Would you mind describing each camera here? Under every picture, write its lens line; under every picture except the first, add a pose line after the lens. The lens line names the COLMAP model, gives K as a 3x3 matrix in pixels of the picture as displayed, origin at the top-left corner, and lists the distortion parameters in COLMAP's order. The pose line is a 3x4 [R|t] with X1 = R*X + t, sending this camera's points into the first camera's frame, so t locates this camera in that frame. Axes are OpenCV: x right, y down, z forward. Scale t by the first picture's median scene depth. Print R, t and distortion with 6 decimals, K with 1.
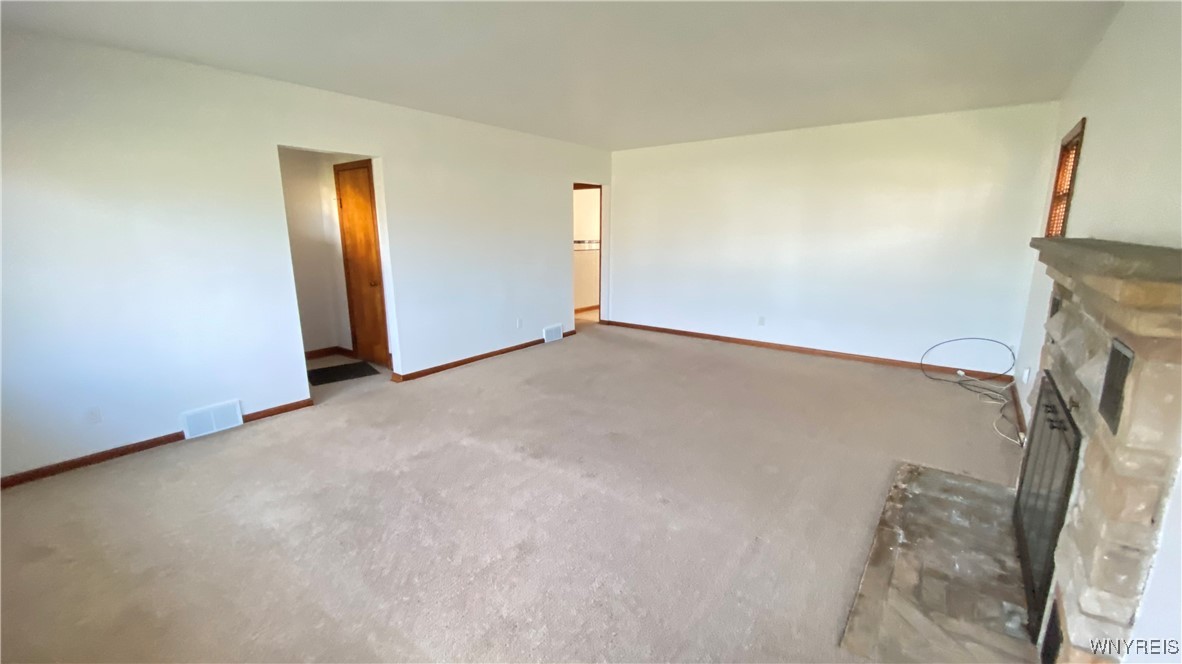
lens RADIAL K [[476.9, 0, 591.0], [0, 476.9, 332.0], [0, 0, 1]] dist [0.014482, -0.018632]
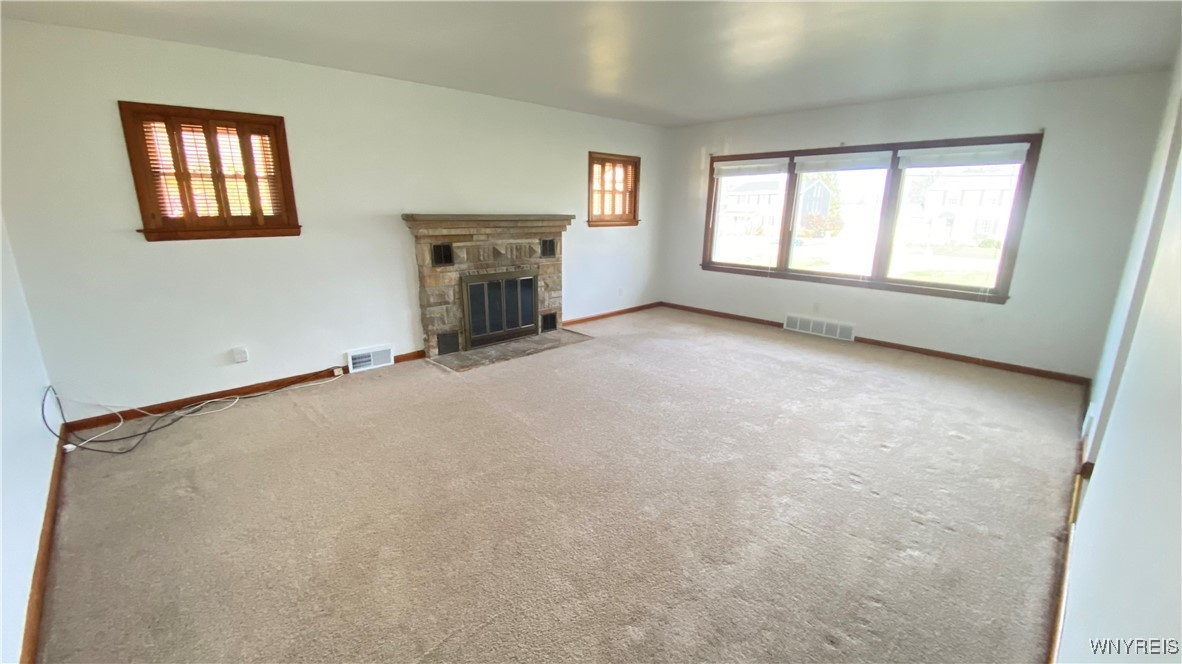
lens RADIAL K [[476.9, 0, 591.0], [0, 476.9, 332.0], [0, 0, 1]] dist [0.014482, -0.018632]
pose [[-0.988069, -0.042235, 0.148107, 0.049227], [0.028525, 0.894839, 0.445477, -0.631547], [-0.151347, 0.444387, -0.882958, 2.892839]]
